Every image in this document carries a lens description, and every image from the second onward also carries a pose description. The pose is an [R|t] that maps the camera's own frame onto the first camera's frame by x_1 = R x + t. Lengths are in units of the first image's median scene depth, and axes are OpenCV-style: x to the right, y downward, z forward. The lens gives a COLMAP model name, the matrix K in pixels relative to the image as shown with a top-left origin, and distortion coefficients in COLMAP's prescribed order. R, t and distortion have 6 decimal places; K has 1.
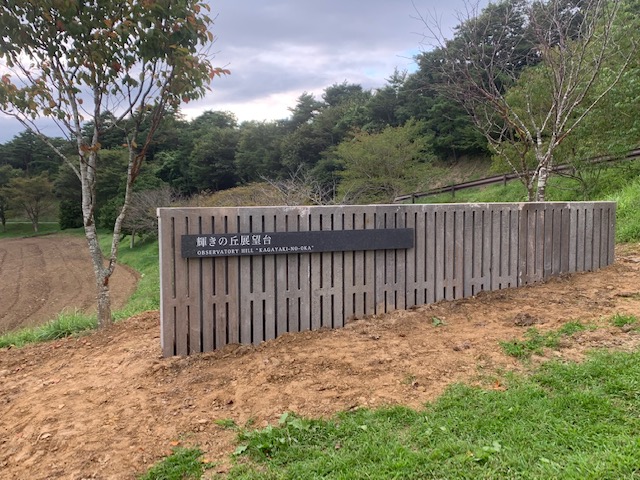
lens RADIAL K [[641.8, 0, 322.1], [0, 641.8, 233.8], [0, 0, 1]] dist [0.022233, 0.000000]
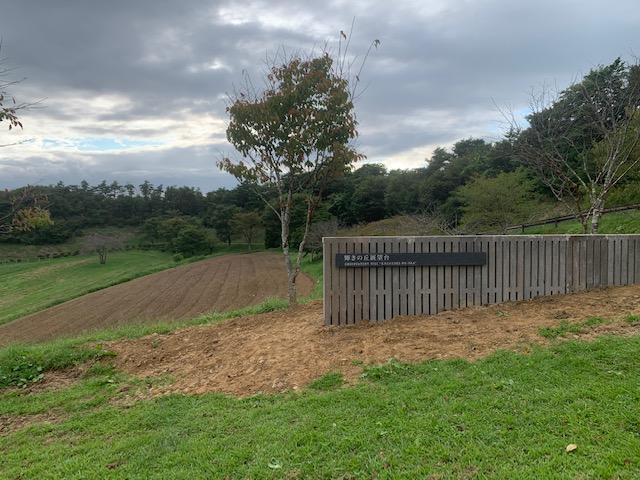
lens RADIAL K [[488.7, 0, 319.0], [0, 488.7, 240.2], [0, 0, 1]] dist [0.005355, -0.005508]
pose [[0.962781, 0.010244, -0.270090, 0.075336], [-0.017378, 0.999560, -0.024035, -0.001840], [0.269725, 0.027834, 0.962535, -0.224419]]
